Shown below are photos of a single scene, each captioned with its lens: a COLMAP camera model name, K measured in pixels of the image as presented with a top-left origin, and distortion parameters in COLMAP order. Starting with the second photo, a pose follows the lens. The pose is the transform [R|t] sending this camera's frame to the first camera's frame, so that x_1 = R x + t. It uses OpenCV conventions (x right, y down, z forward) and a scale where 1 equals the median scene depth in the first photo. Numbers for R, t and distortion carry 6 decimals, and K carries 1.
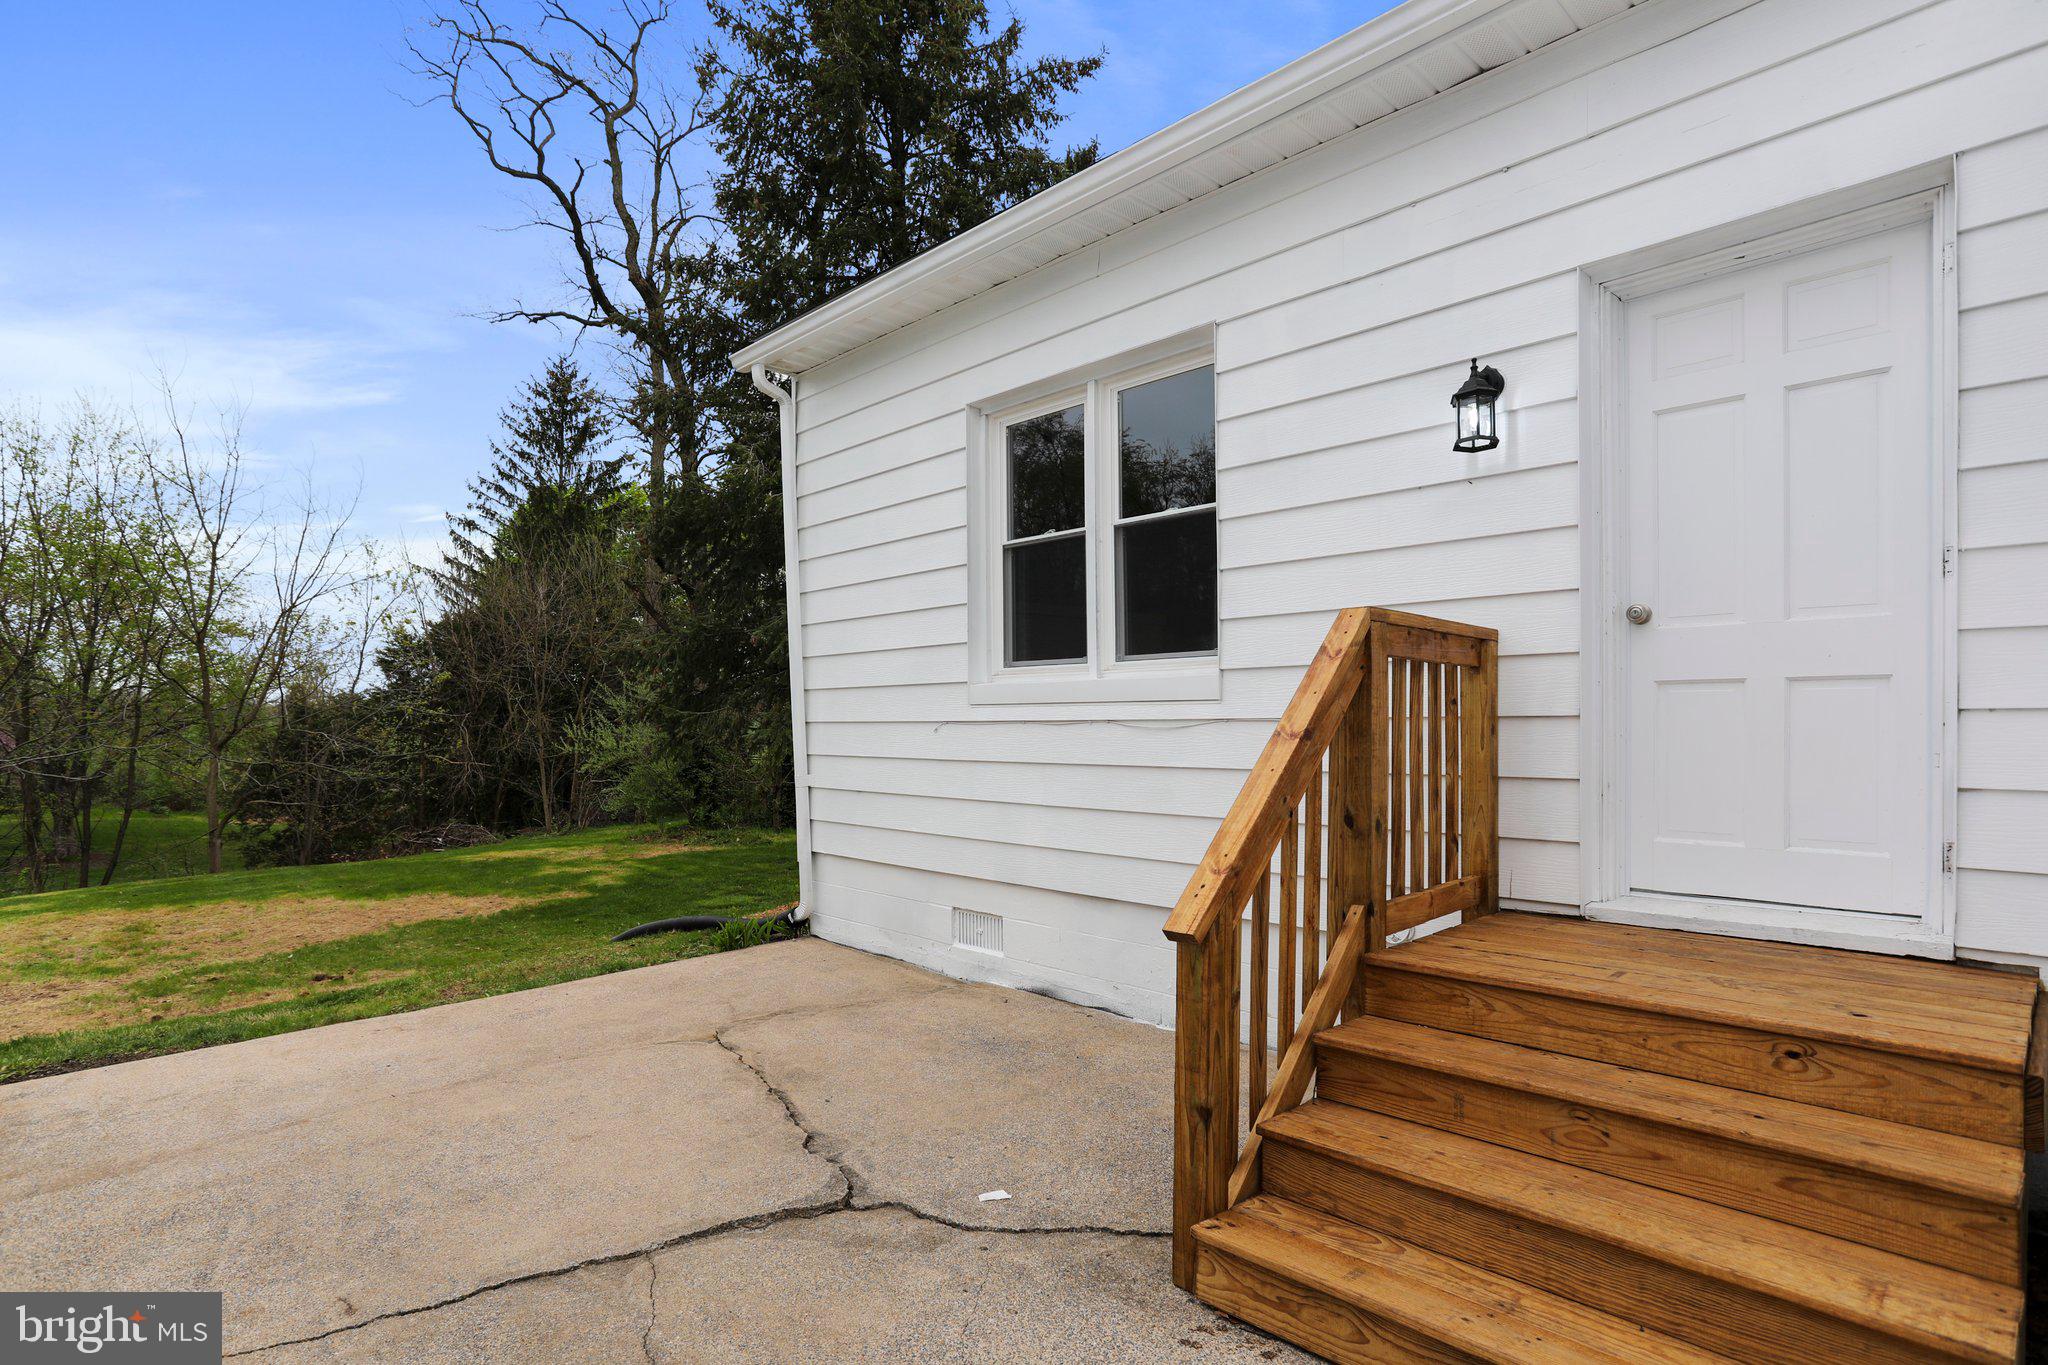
lens RADIAL K [[1041.1, 0, 1016.0], [0, 1041.1, 716.4], [0, 0, 1]] dist [-0.019584, 0.000586]
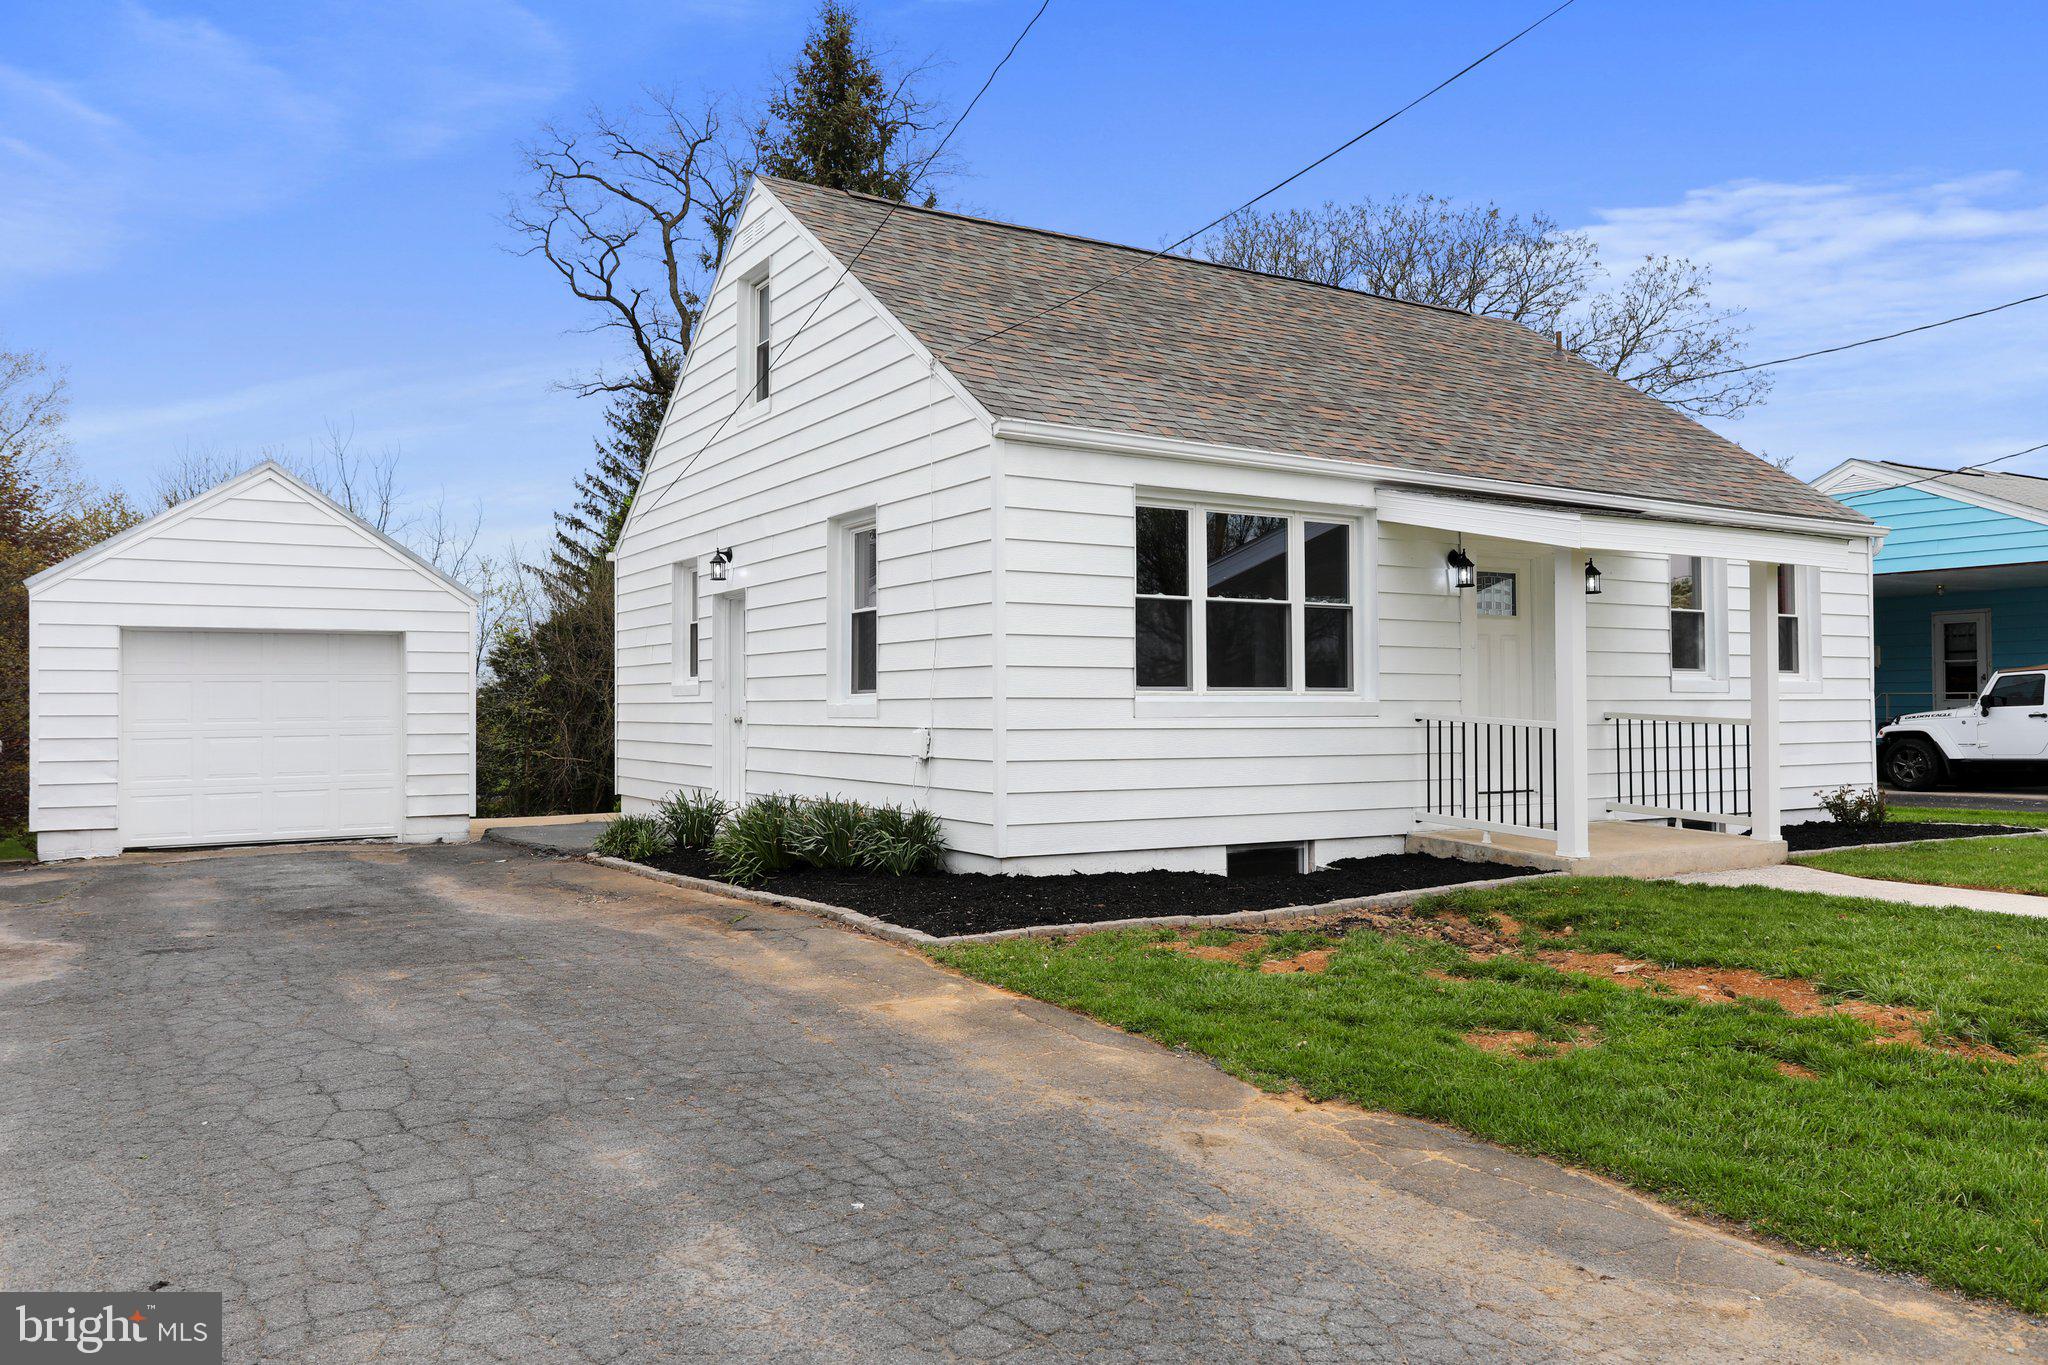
lens RADIAL K [[1542.9, 0, 1024.0], [0, 1542.9, 682.5], [0, 0, 1]] dist [-0.001119, -0.001156]
pose [[0.975999, 0.001024, -0.217771, 0.275125], [-0.005985, 0.999737, -0.022123, -0.000800], [0.217691, 0.022895, 0.975749, -0.448229]]
